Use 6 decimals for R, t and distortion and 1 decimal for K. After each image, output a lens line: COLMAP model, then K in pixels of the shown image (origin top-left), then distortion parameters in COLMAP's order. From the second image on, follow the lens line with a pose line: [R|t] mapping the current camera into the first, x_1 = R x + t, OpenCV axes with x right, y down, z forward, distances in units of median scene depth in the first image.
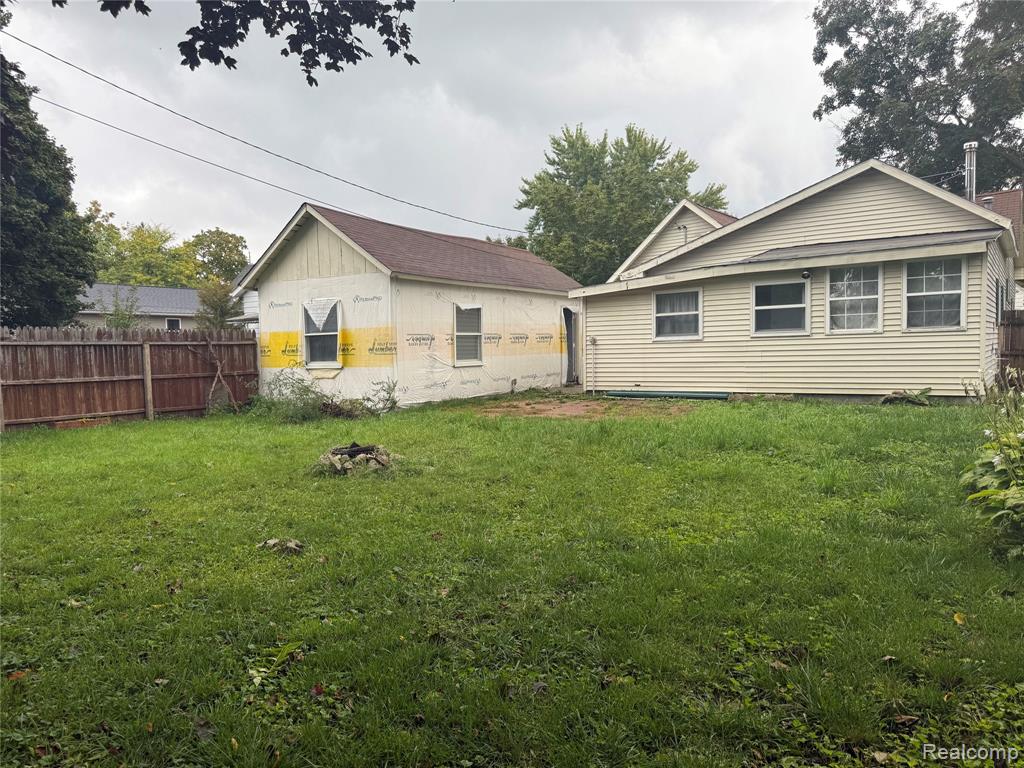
lens RADIAL K [[713.5, 0, 512.3], [0, 713.5, 396.3], [0, 0, 1]] dist [0.055958, -0.073033]
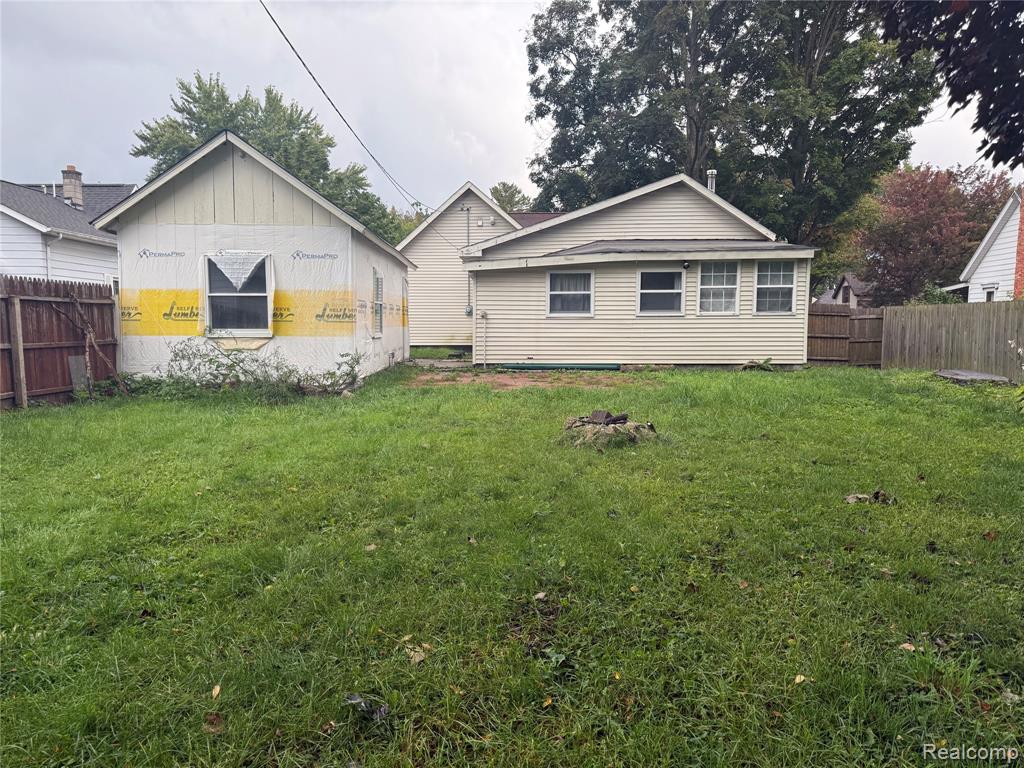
lens RADIAL K [[713.5, 0, 511.7], [0, 713.5, 402.2], [0, 0, 1]] dist [0.055958, -0.073033]
pose [[0.822294, -0.037111, 0.567852, -0.529634], [0.017673, 0.999055, 0.039699, 0.008198], [-0.568788, -0.022608, 0.822173, 0.168971]]
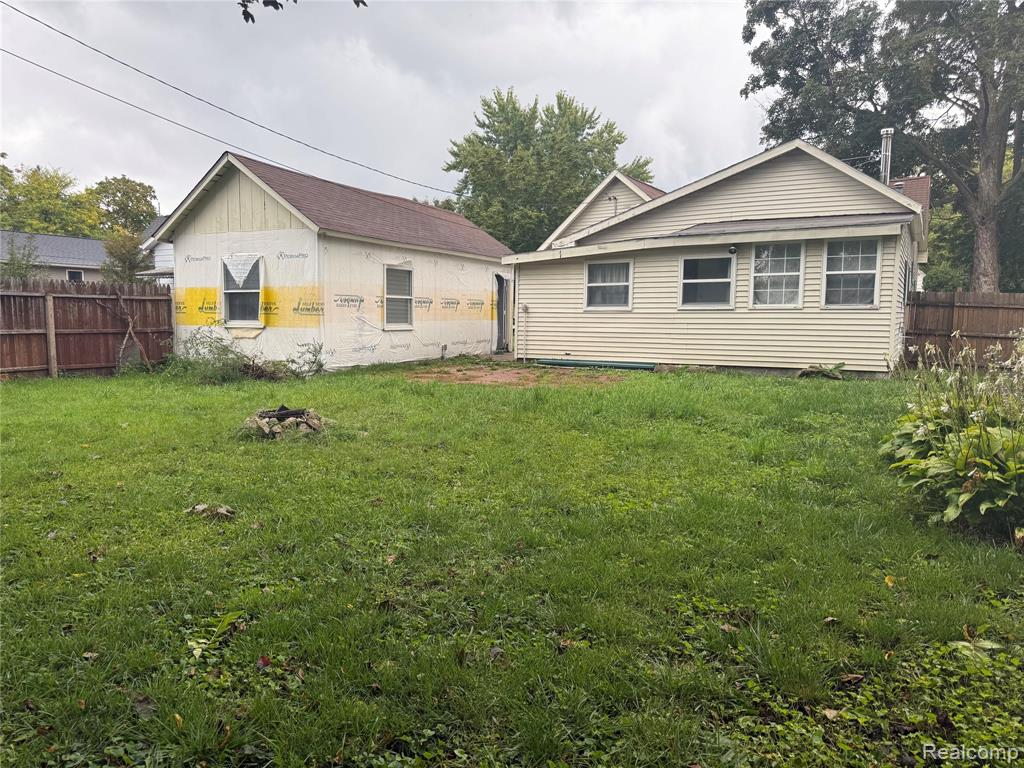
lens RADIAL K [[713.5, 0, 510.9], [0, 713.5, 392.3], [0, 0, 1]] dist [0.055958, -0.073033]
pose [[0.994119, 0.019307, 0.106558, -0.012215], [-0.023587, 0.998959, 0.039056, 0.001471], [-0.105693, -0.041340, 0.993539, 0.006831]]
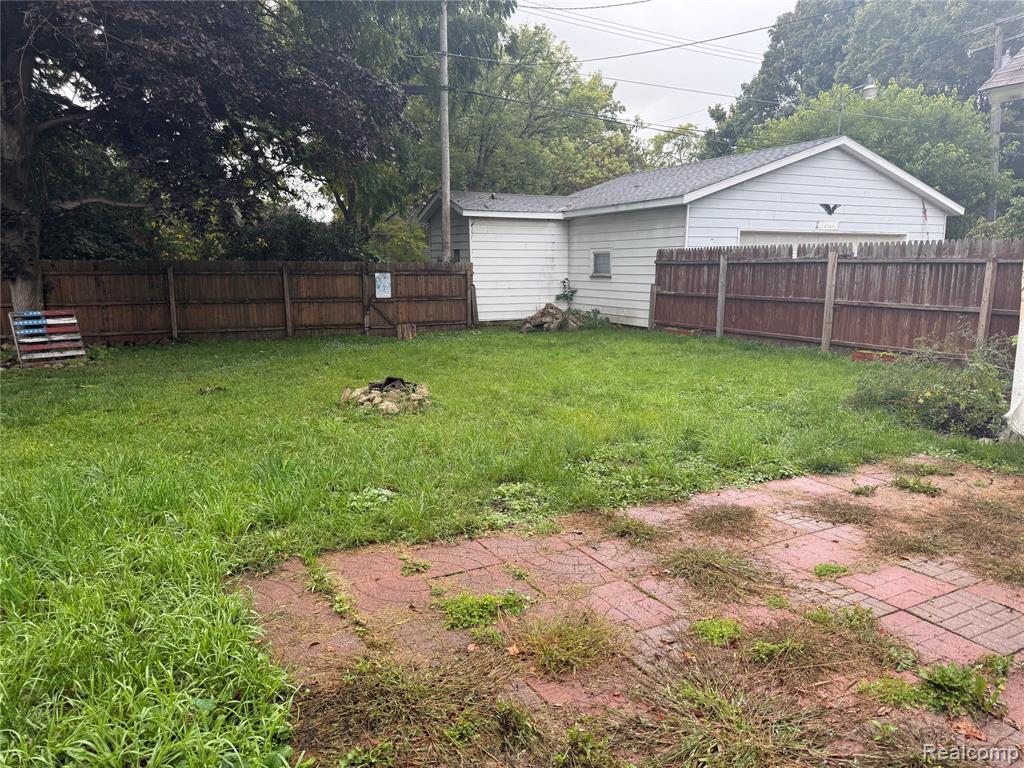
lens RADIAL K [[713.5, 0, 511.0], [0, 713.5, 388.6], [0, 0, 1]] dist [0.055958, -0.073033]
pose [[-0.450937, 0.166495, -0.876889, 0.329046], [-0.056341, 0.975179, 0.214130, -0.078940], [0.890776, 0.145964, -0.430364, 0.938931]]
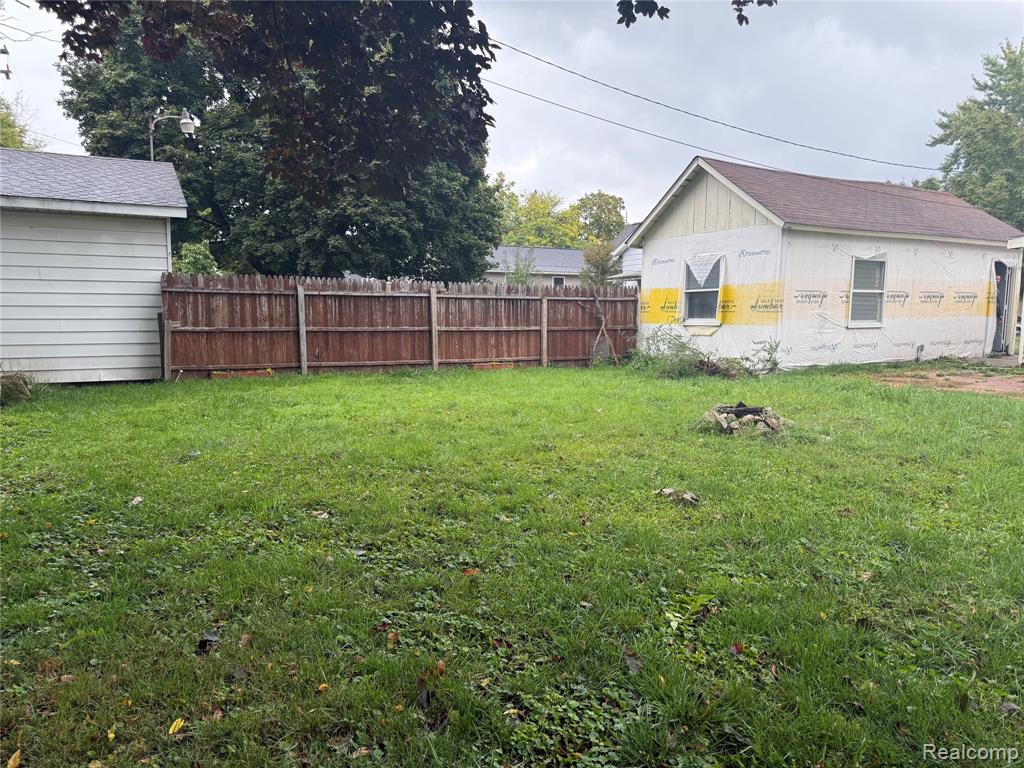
lens RADIAL K [[713.5, 0, 515.0], [0, 713.5, 392.2], [0, 0, 1]] dist [0.055958, -0.073033]
pose [[0.881408, 0.077240, -0.465998, -0.024367], [-0.053139, 0.996491, 0.064660, 0.002973], [0.469357, -0.032230, 0.882420, 0.000986]]
